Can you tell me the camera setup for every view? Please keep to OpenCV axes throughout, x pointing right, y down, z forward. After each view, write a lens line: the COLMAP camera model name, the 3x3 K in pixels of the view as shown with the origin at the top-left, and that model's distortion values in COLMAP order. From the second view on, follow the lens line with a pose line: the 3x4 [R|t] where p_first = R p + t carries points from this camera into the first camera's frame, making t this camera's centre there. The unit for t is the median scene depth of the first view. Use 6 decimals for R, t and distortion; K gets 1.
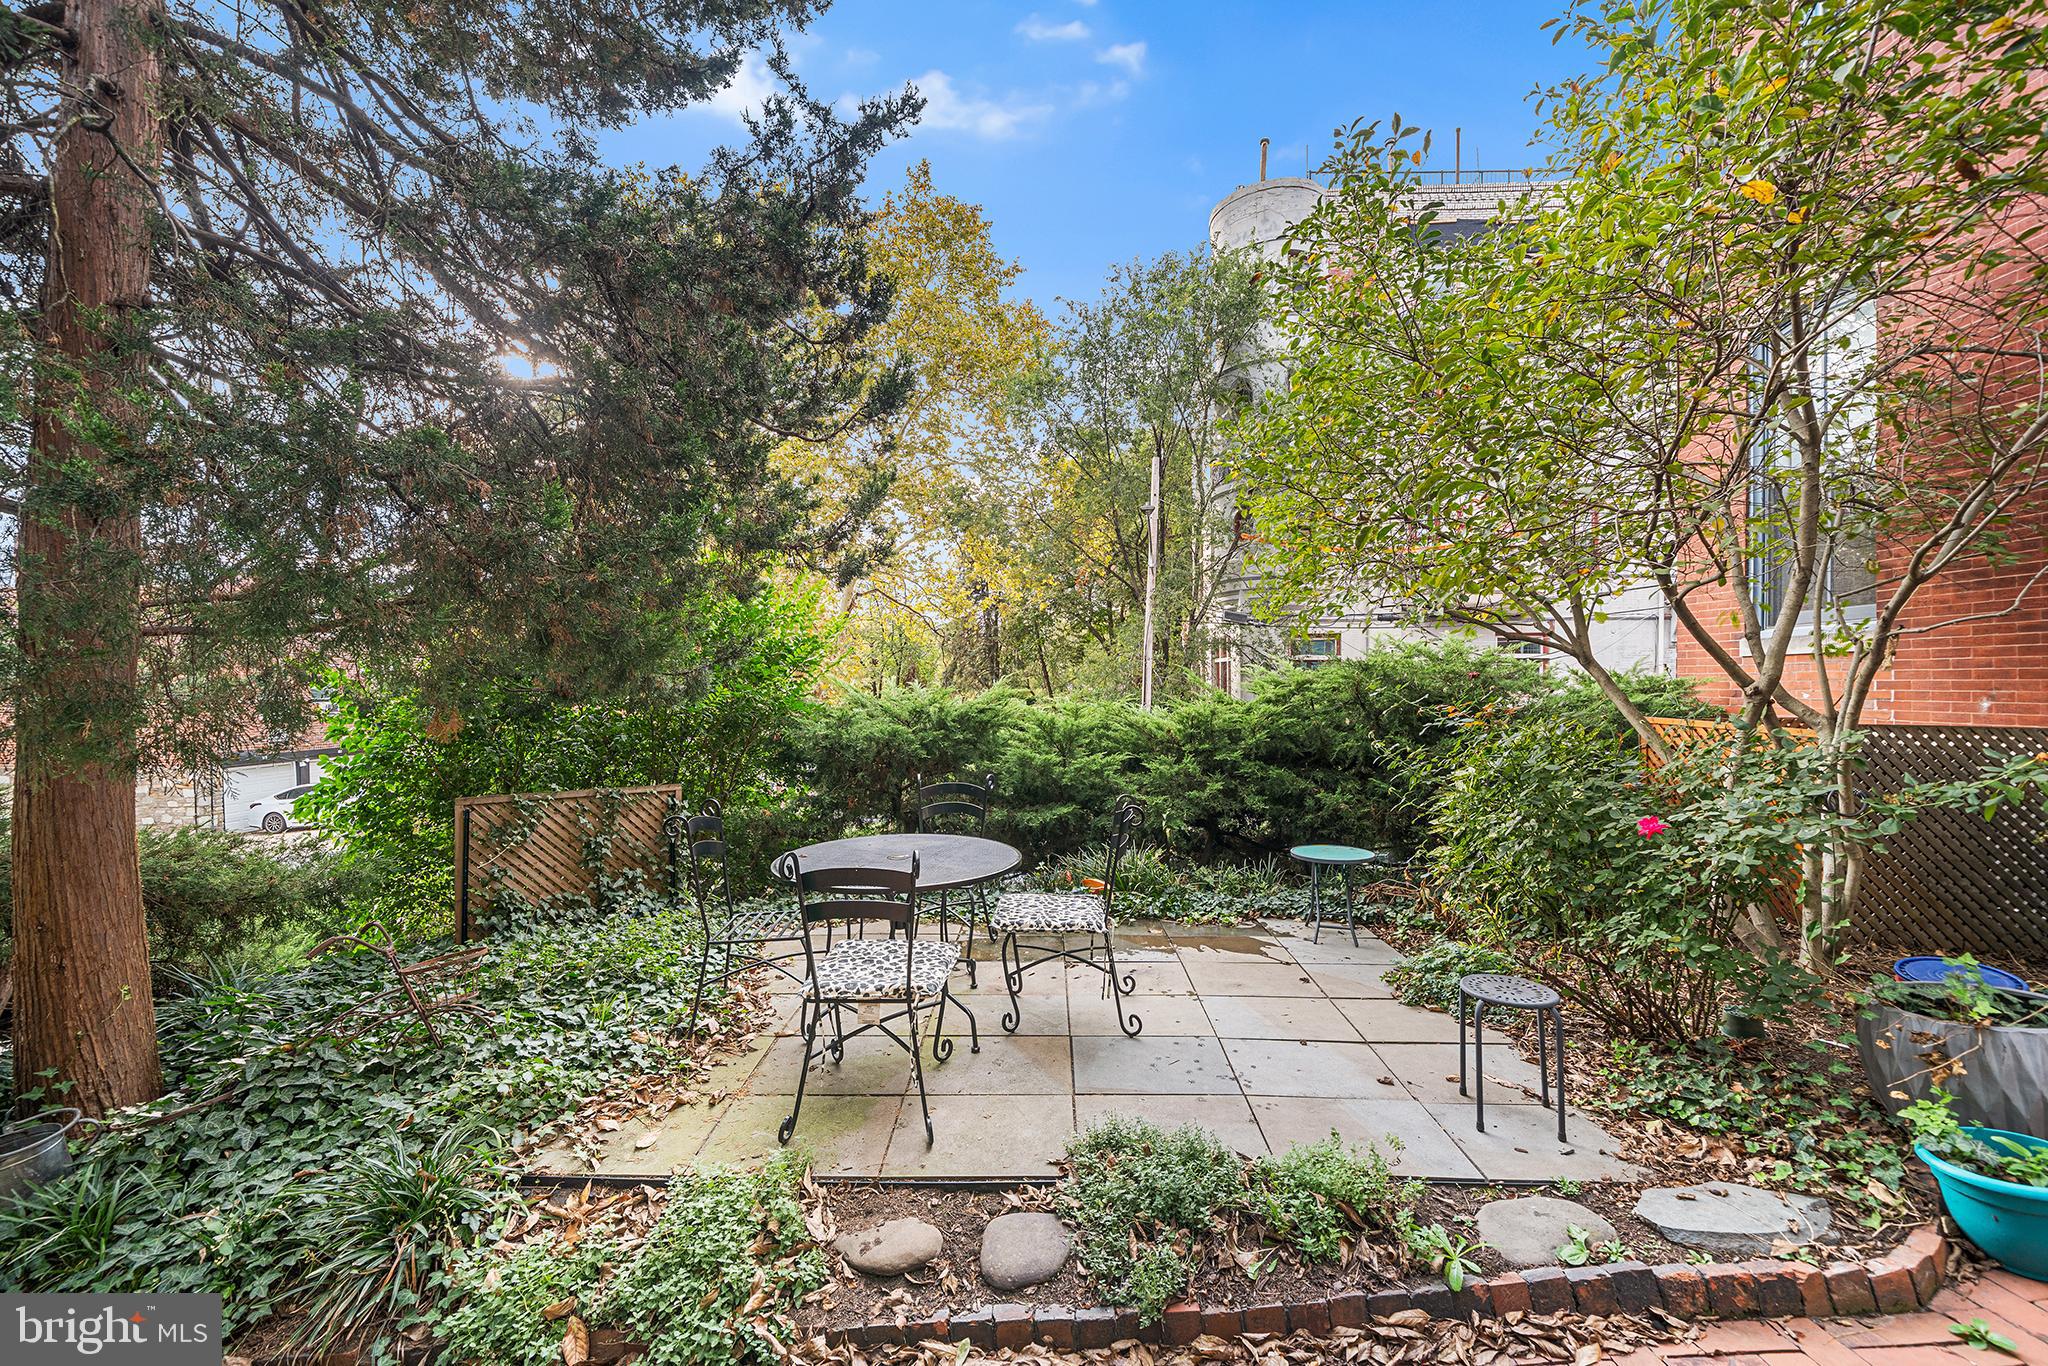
lens RADIAL K [[895.0, 0, 1024.0], [0, 895.0, 683.0], [0, 0, 1]] dist [0.000186, -0.000052]
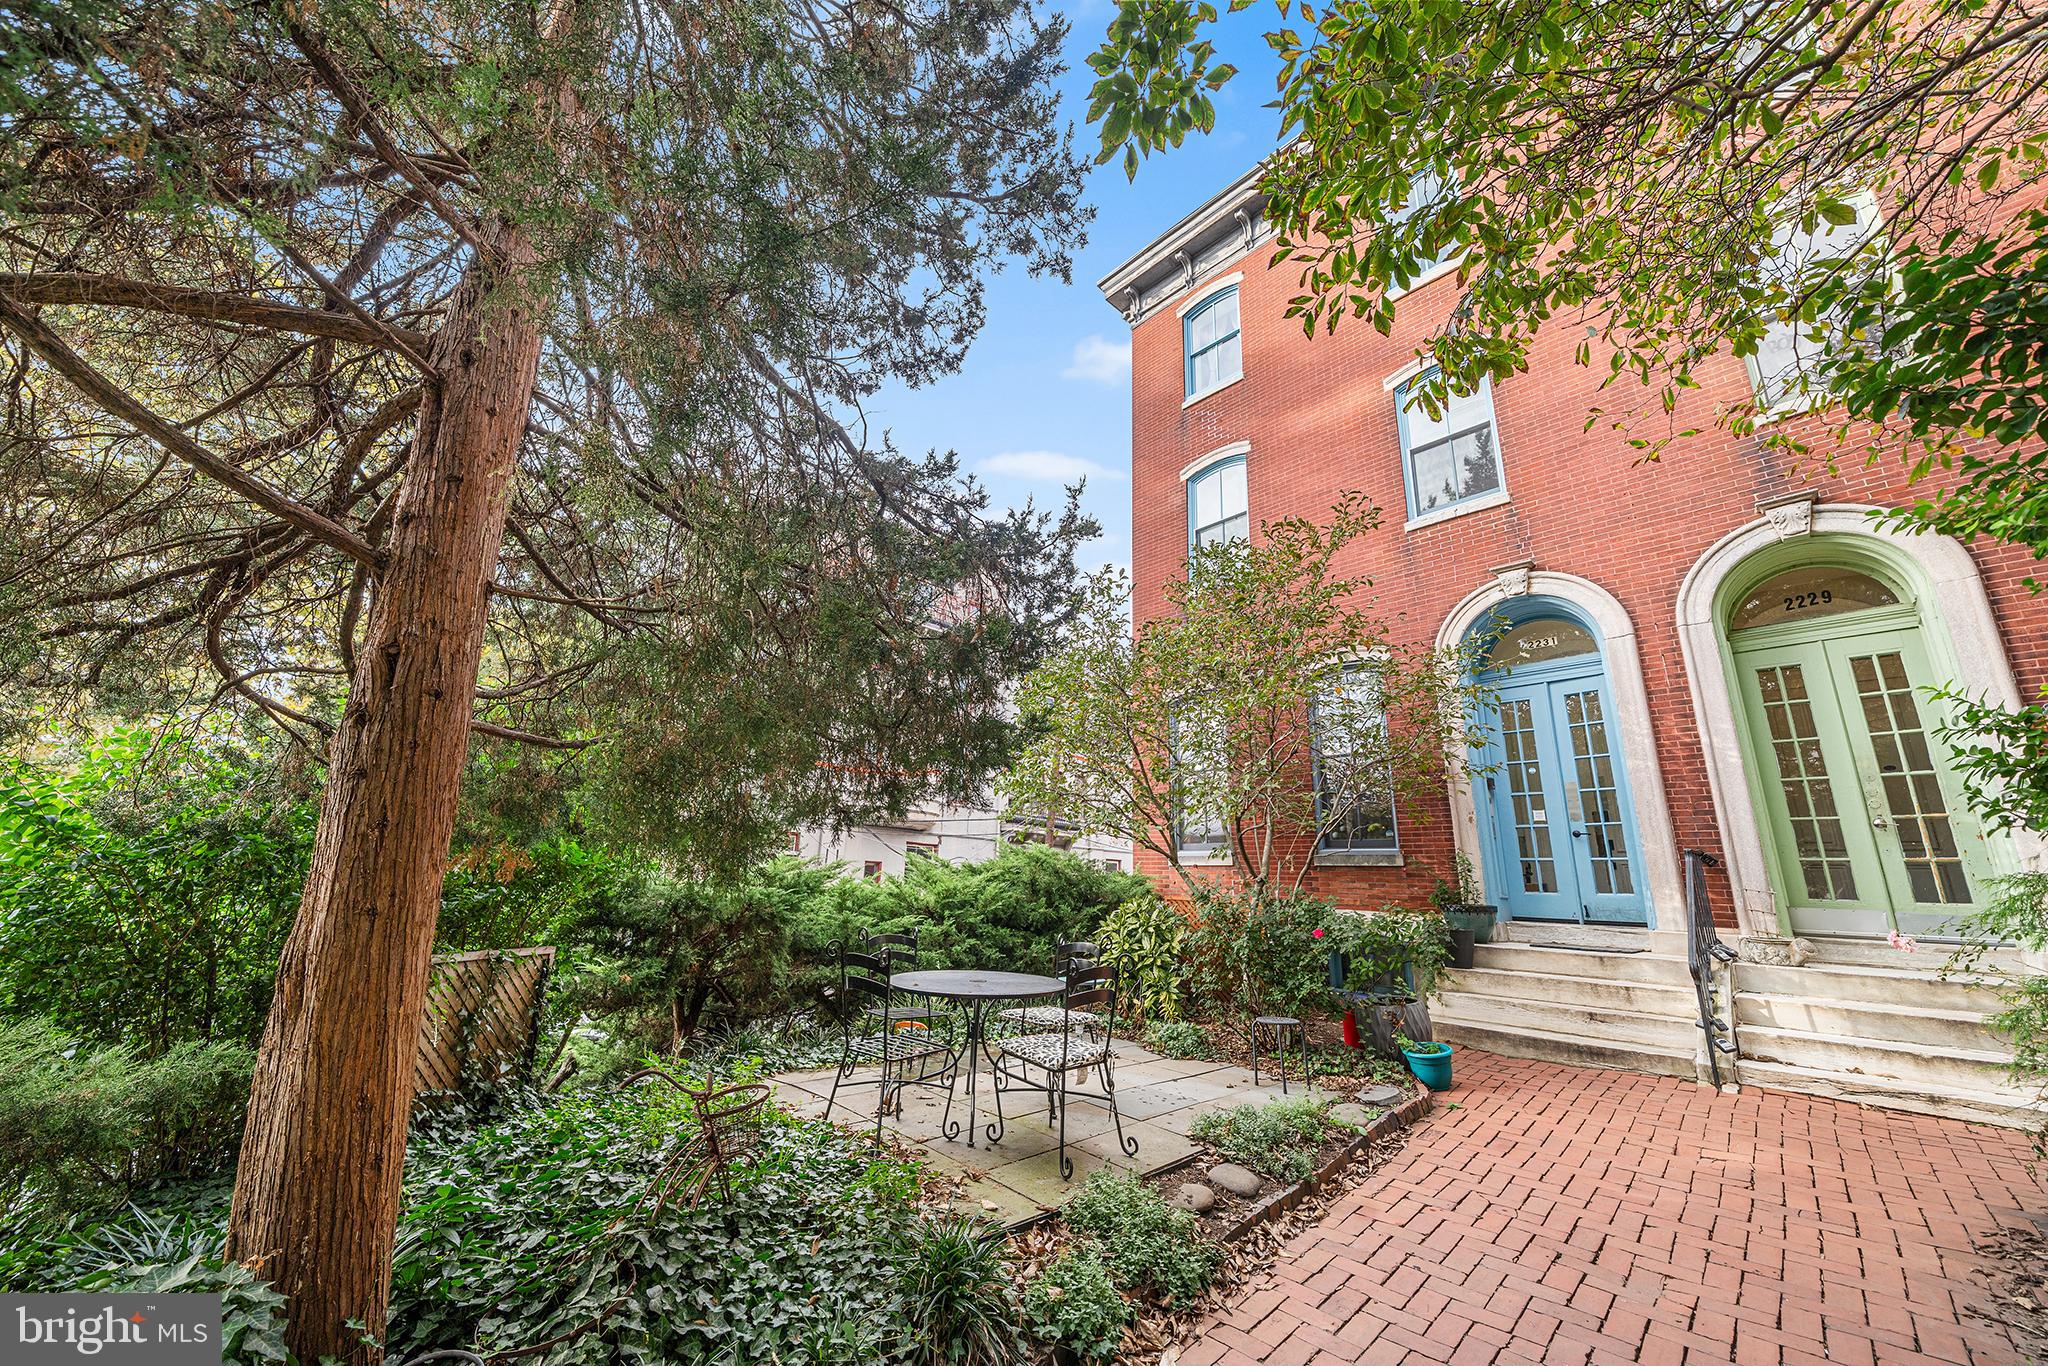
lens RADIAL K [[711.5, 0, 1024.0], [0, 711.5, 683.0], [0, 0, 1]] dist [-0.000042, -0.000019]
pose [[0.702608, 0.232766, 0.672429, -1.518823], [-0.067964, 0.962617, -0.262202, 0.004251], [-0.708324, 0.138525, 0.692162, 0.062226]]
